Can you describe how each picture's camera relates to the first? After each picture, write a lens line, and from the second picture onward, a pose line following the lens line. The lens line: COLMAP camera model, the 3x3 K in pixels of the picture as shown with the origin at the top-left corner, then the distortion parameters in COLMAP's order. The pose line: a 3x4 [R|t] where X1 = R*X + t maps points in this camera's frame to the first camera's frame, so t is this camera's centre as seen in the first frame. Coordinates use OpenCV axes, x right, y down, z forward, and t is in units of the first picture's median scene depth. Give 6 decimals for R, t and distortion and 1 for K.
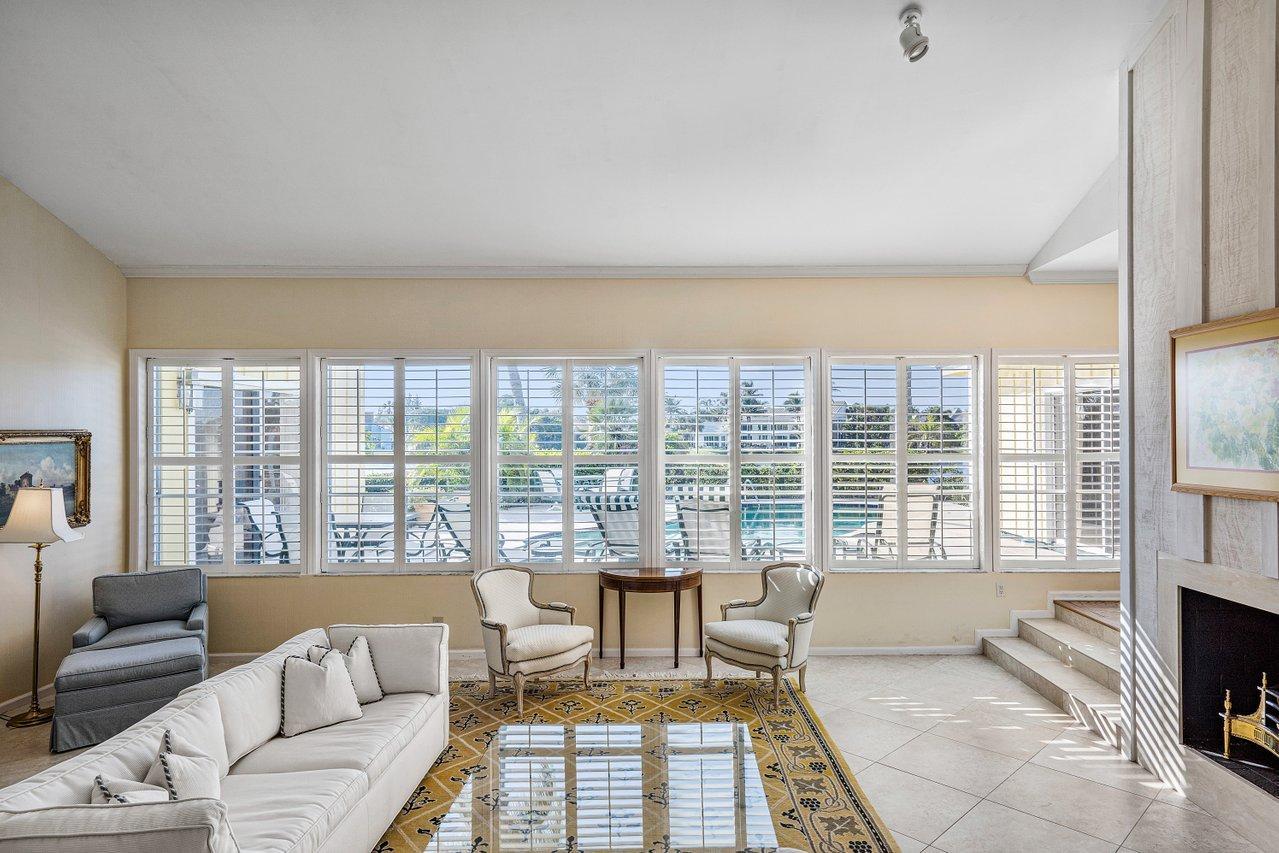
lens RADIAL K [[740.8, 0, 674.1], [0, 740.8, 445.3], [0, 0, 1]] dist [0.014498, -0.001023]
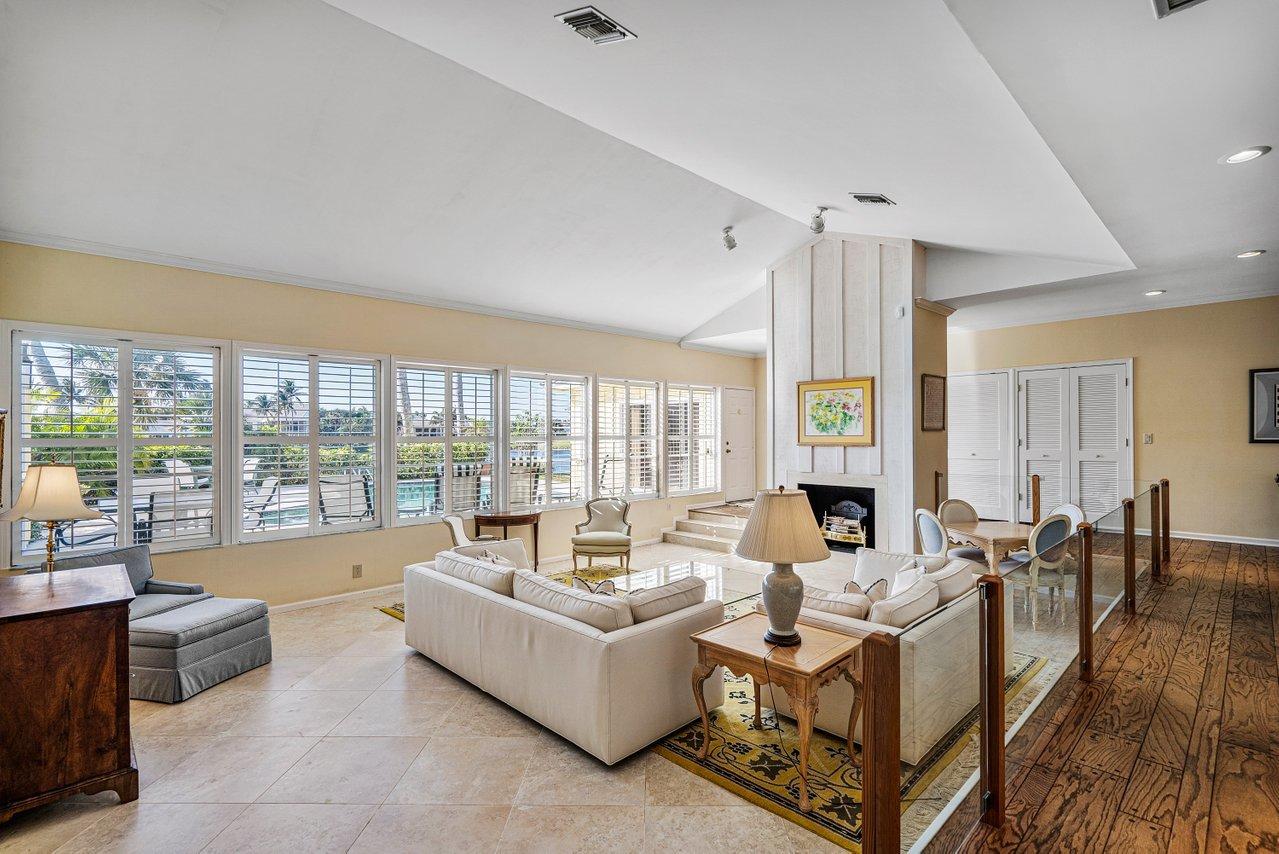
lens RADIAL K [[608.2, 0, 653.0], [0, 608.2, 437.0], [0, 0, 1]] dist [-0.000018, 0.001296]
pose [[0.718332, -0.001253, 0.695699, -0.841477], [0.005939, 0.999973, -0.004332, 0.028894], [-0.695675, 0.007244, 0.718320, -0.105347]]
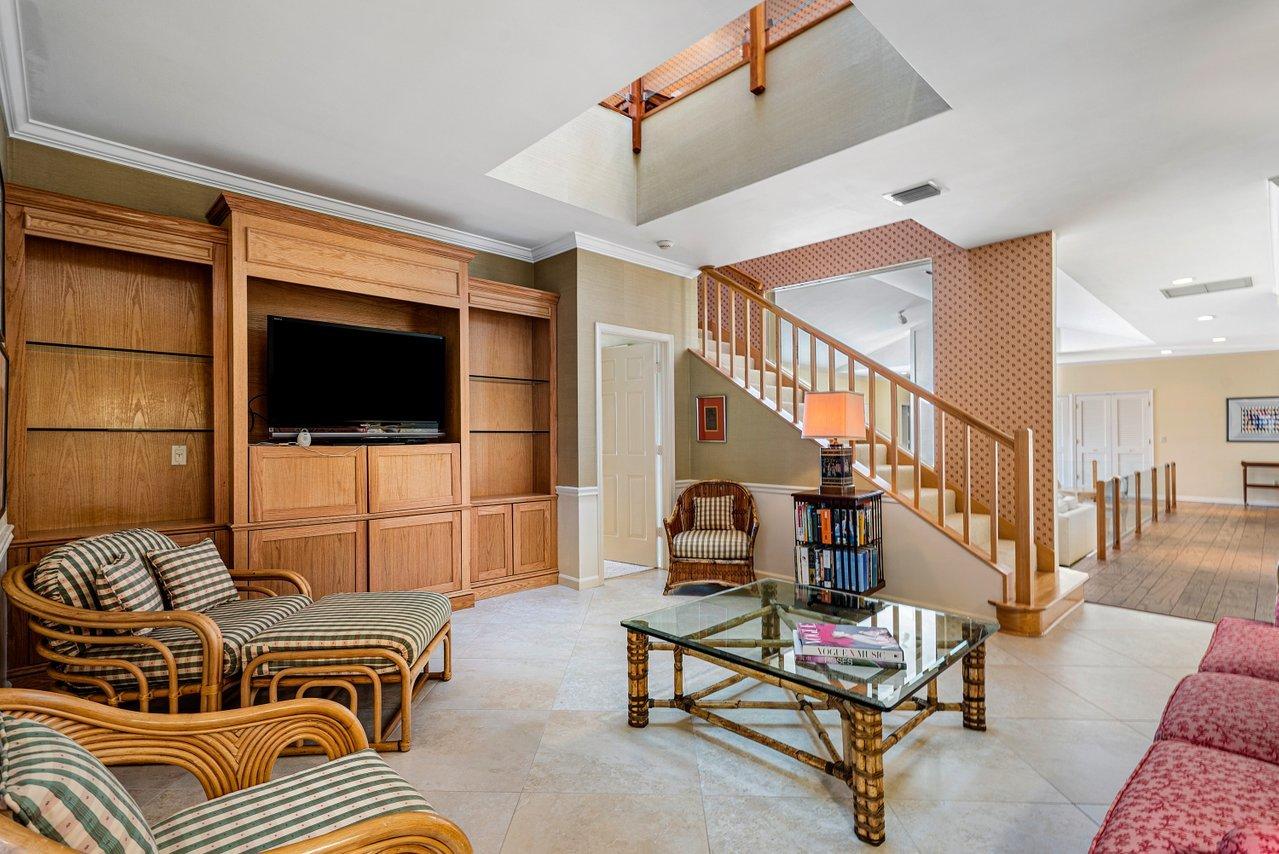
lens RADIAL K [[608.2, 0, 633.0], [0, 608.2, 428.6], [0, 0, 1]] dist [-0.000018, 0.001296]
pose [[0.740002, 0.007727, 0.672560, -2.046555], [0.004711, 0.999850, -0.016671, 0.021958], [-0.672588, 0.015505, 0.739855, -0.242982]]
